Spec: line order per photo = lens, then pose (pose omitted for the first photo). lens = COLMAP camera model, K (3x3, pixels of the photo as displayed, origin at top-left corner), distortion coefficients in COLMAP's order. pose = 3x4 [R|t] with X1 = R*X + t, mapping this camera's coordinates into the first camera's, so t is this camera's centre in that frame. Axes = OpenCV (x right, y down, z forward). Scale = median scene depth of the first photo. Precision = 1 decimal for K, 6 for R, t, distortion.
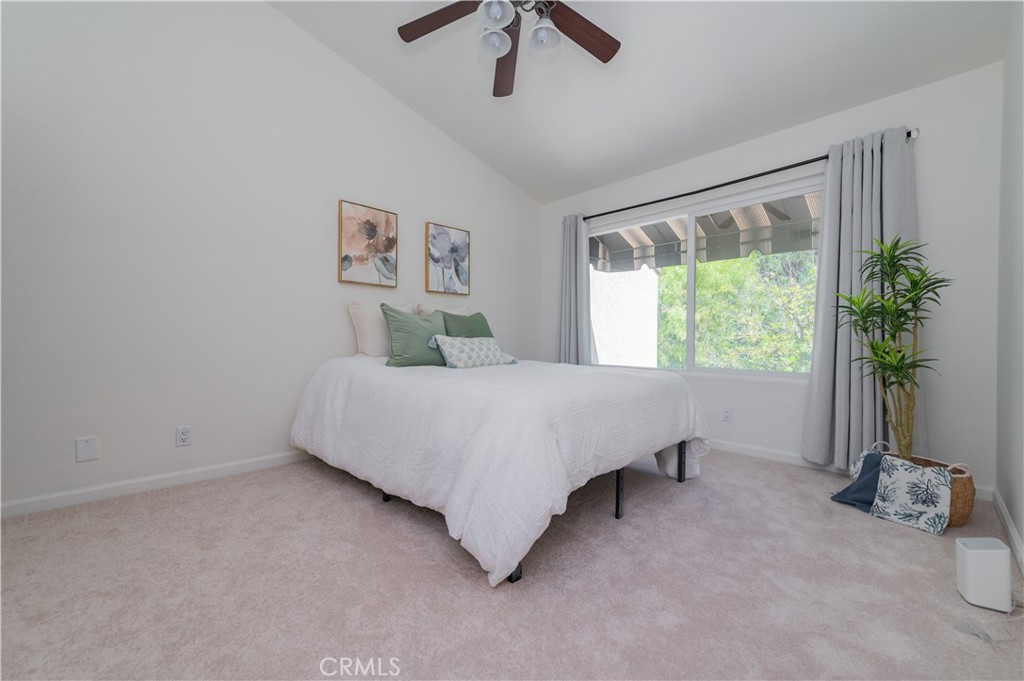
lens RADIAL K [[409.6, 0, 514.9], [0, 409.6, 341.3], [0, 0, 1]] dist [0.012592, -0.002309]
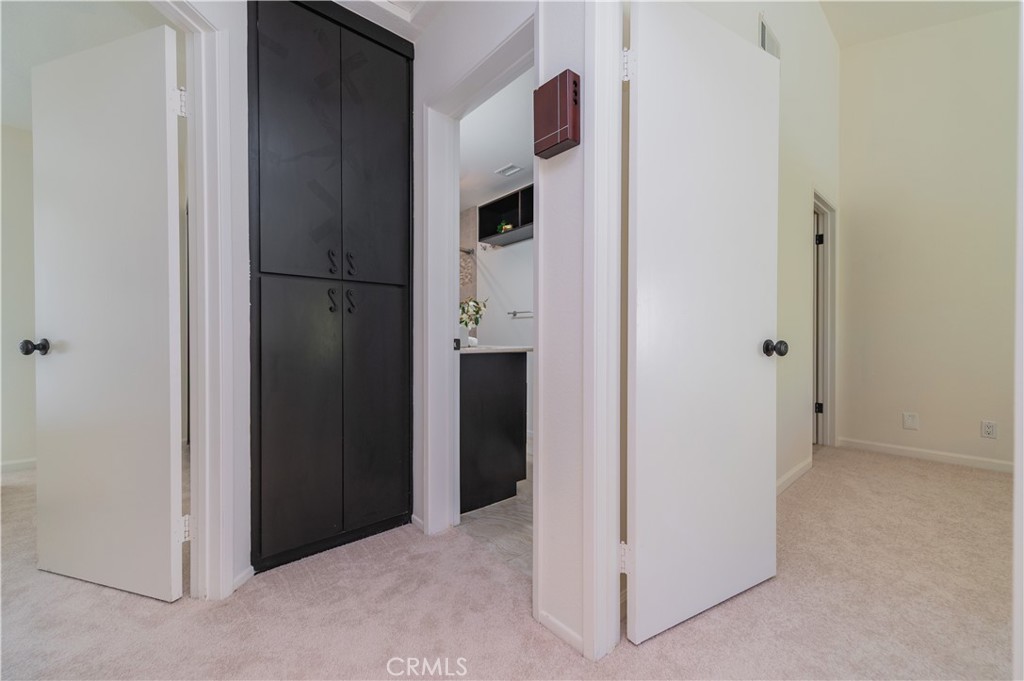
lens RADIAL K [[409.6, 0, 515.4], [0, 409.6, 344.0], [0, 0, 1]] dist [0.012592, -0.002309]
pose [[-0.031467, 0.003750, -0.999498, 0.660964], [-0.013275, 0.999903, 0.004169, -0.006342], [0.999417, 0.013400, -0.031414, -0.502601]]
